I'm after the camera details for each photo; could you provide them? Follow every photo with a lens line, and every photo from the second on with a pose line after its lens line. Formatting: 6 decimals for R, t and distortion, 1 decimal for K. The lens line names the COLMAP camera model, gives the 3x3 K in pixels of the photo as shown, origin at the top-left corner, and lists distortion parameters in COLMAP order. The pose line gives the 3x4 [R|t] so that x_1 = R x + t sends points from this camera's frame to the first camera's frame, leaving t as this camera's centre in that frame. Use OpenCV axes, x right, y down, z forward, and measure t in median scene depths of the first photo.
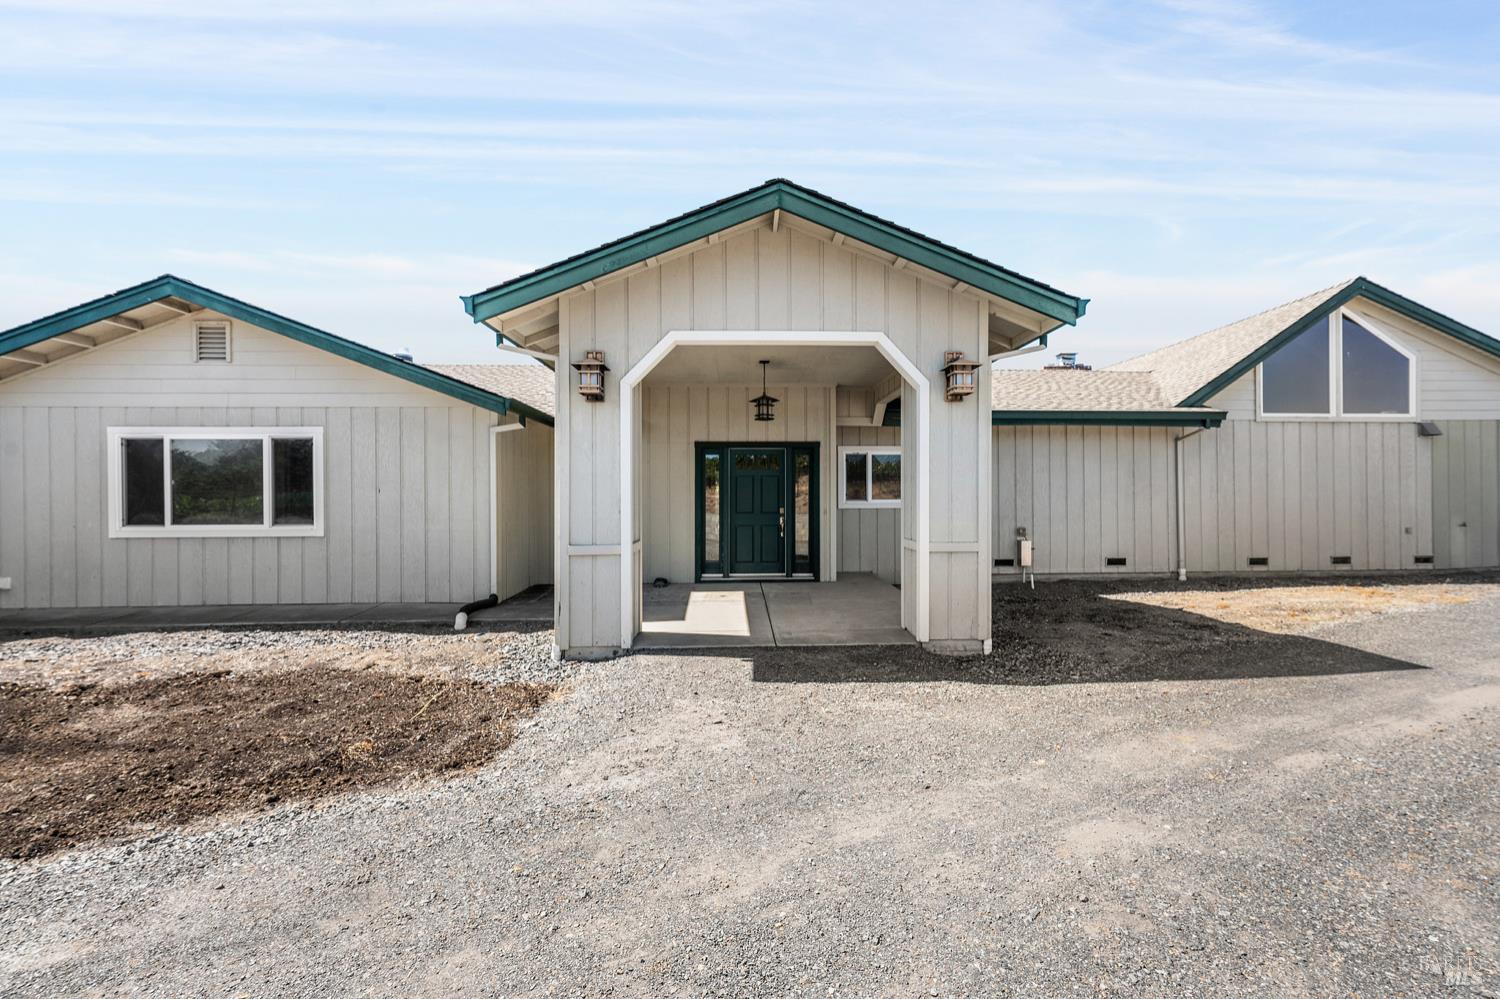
lens RADIAL K [[628.1, 0, 755.1], [0, 628.1, 485.1], [0, 0, 1]] dist [0.001565, -0.000604]
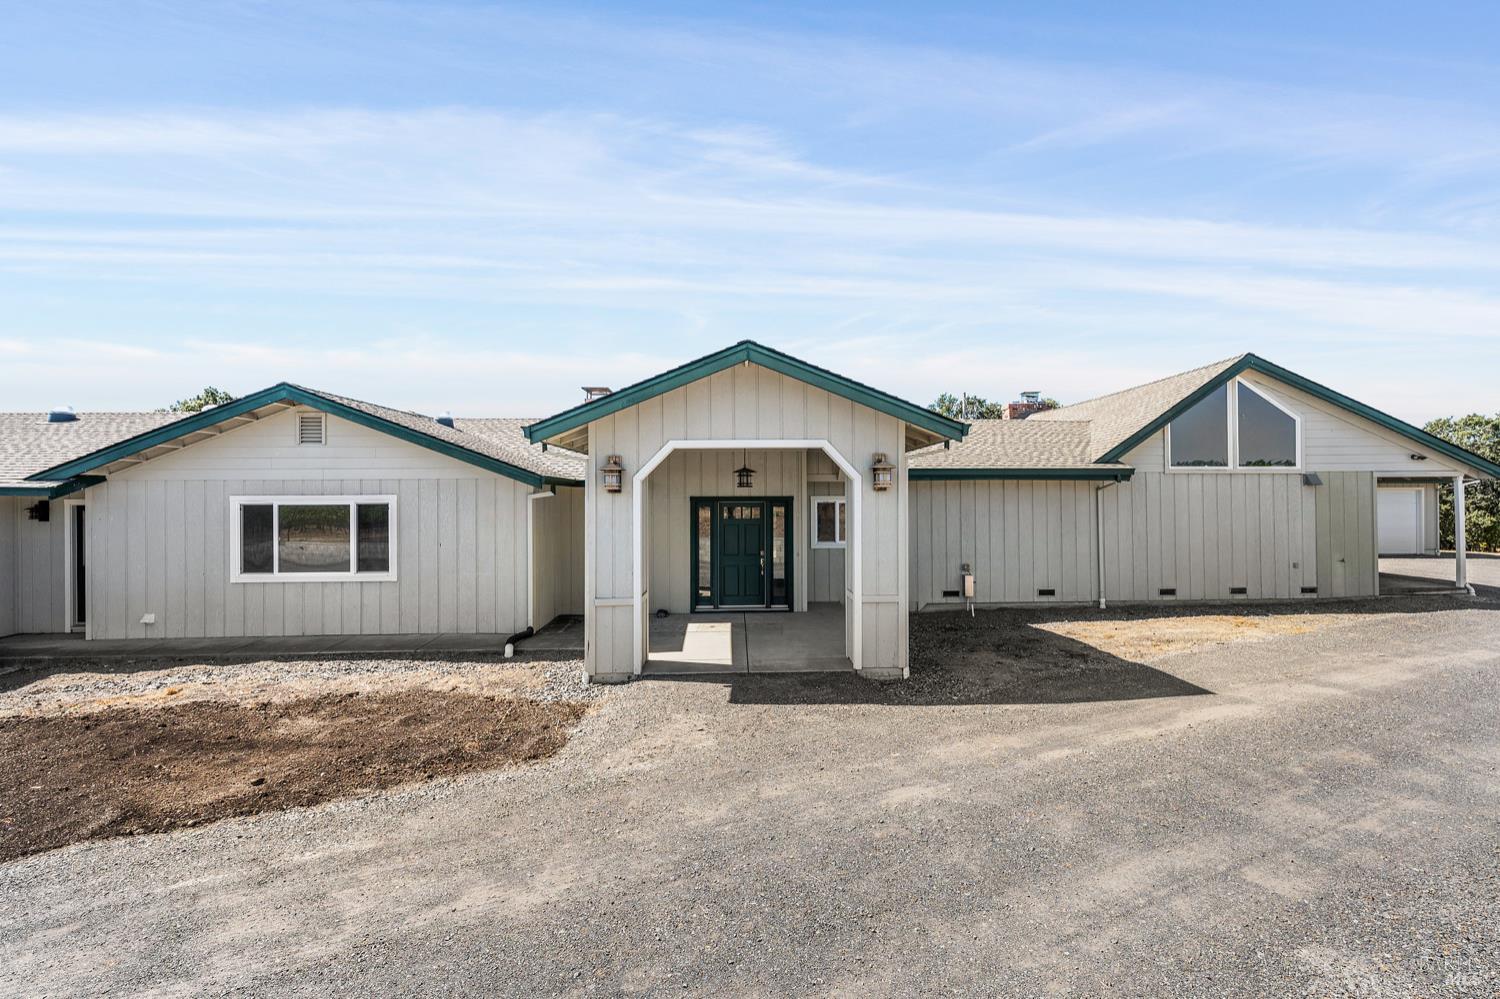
lens RADIAL K [[594.3, 0, 747.0], [0, 594.3, 498.2], [0, 0, 1]] dist [-0.001947, 0.000214]
pose [[0.999982, -0.001168, -0.005914, 0.032215], [0.001123, 0.999971, -0.007495, -0.089513], [0.005922, 0.007489, 0.999954, -0.229879]]
